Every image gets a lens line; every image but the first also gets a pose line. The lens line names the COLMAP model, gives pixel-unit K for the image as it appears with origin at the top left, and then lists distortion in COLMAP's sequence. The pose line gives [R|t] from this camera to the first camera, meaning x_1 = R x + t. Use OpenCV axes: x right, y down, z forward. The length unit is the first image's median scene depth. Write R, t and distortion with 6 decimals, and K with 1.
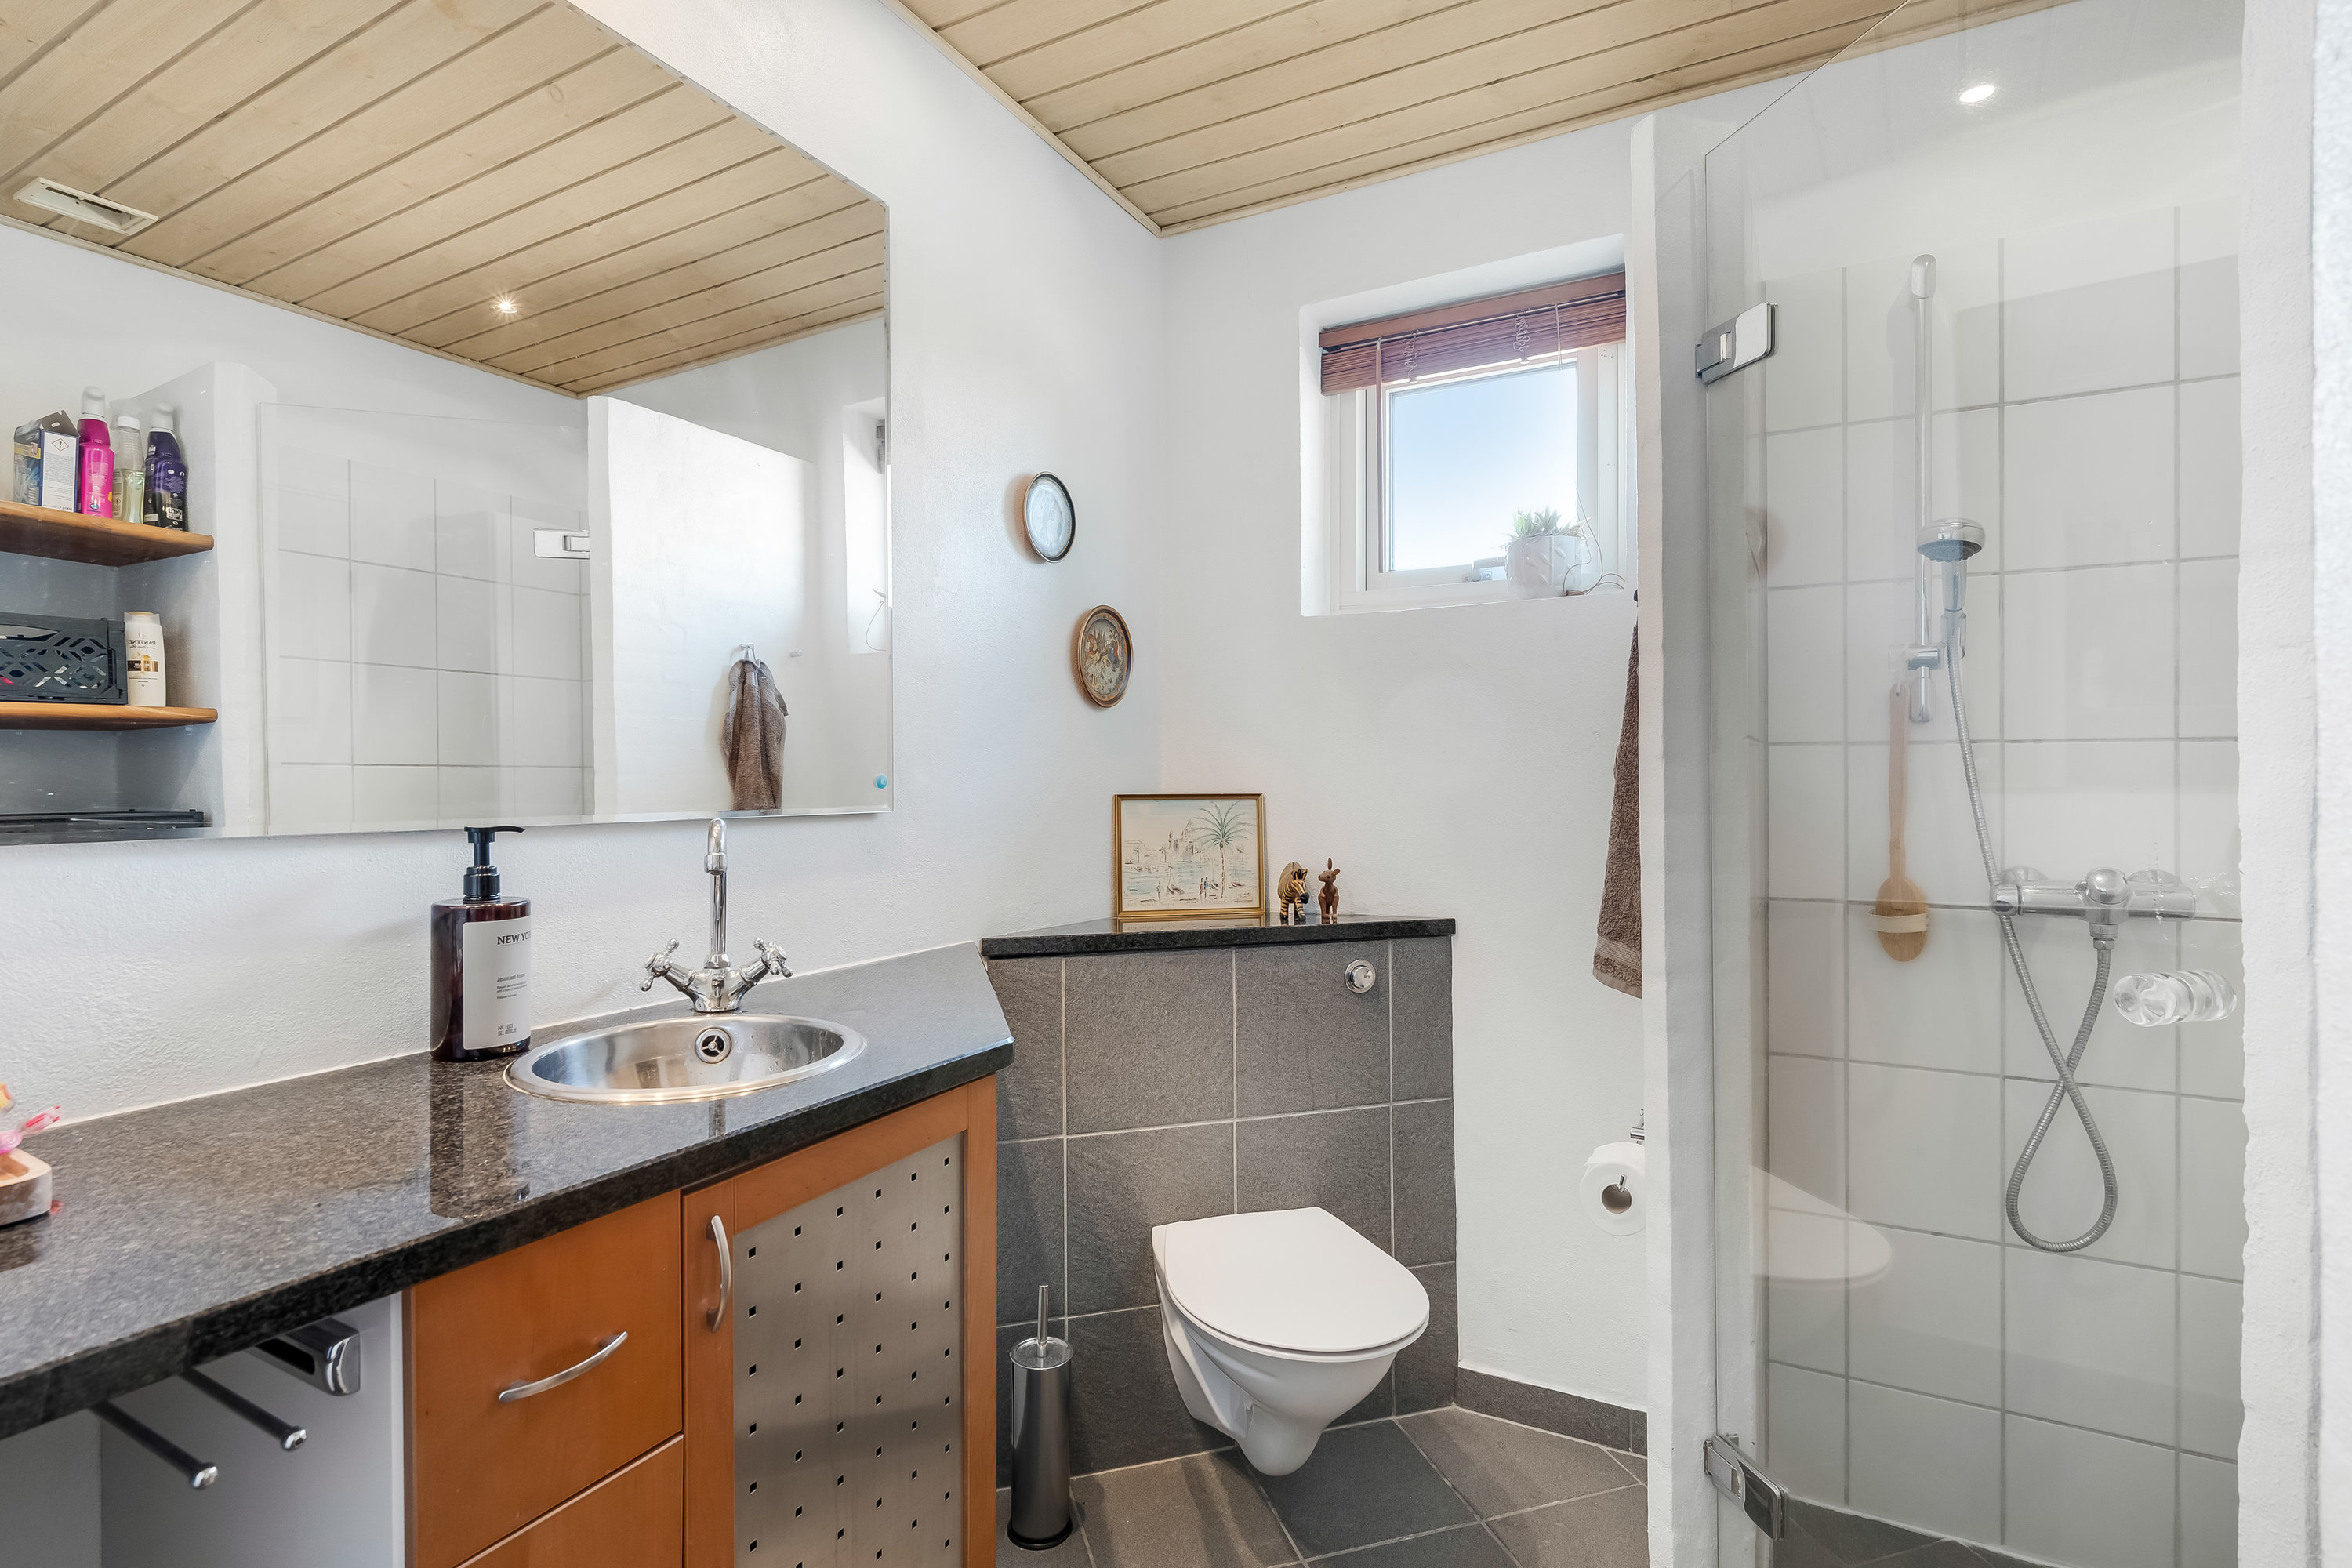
lens RADIAL K [[1123.6, 0, 1177.1], [0, 1123.6, 781.0], [0, 0, 1]] dist [-0.003771, 0.001070]
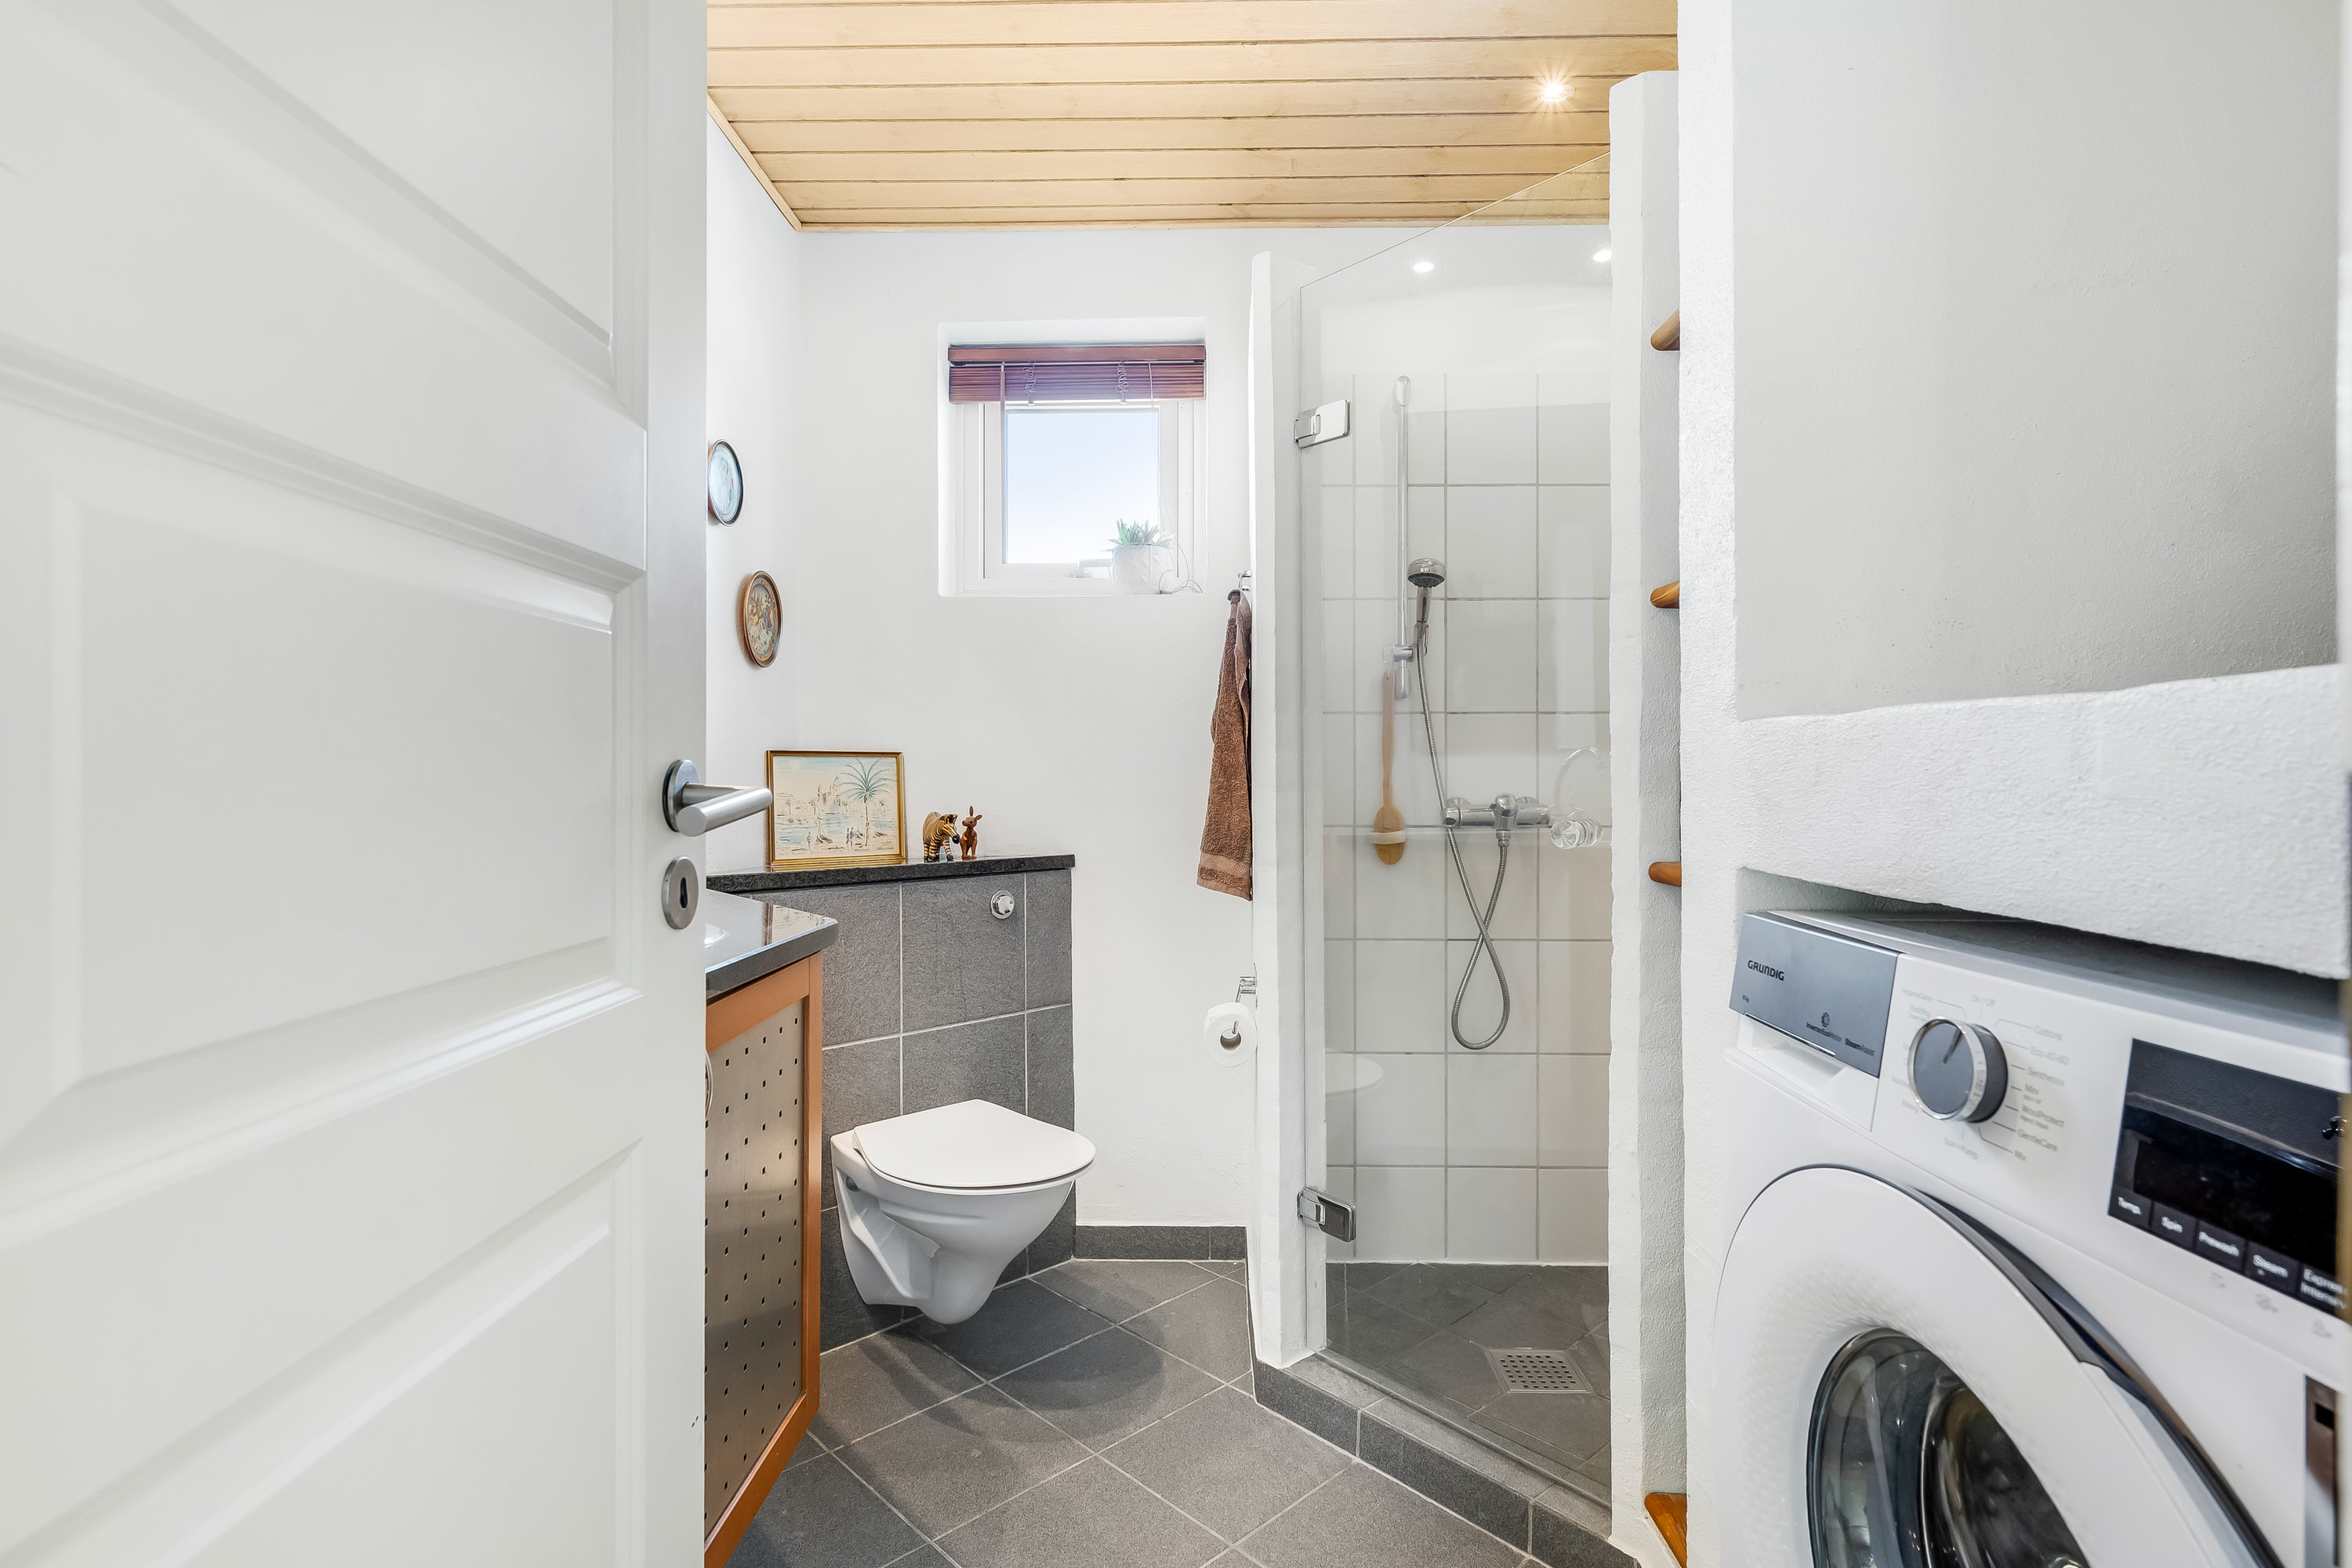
lens RADIAL K [[1123.6, 0, 1173.6], [0, 1123.6, 781.7], [0, 0, 1]] dist [-0.003771, 0.001070]
pose [[0.891515, 0.000206, 0.452991, -0.214808], [0.000772, 0.999998, -0.001975, 0.048994], [-0.452990, 0.002111, 0.891513, -0.133491]]
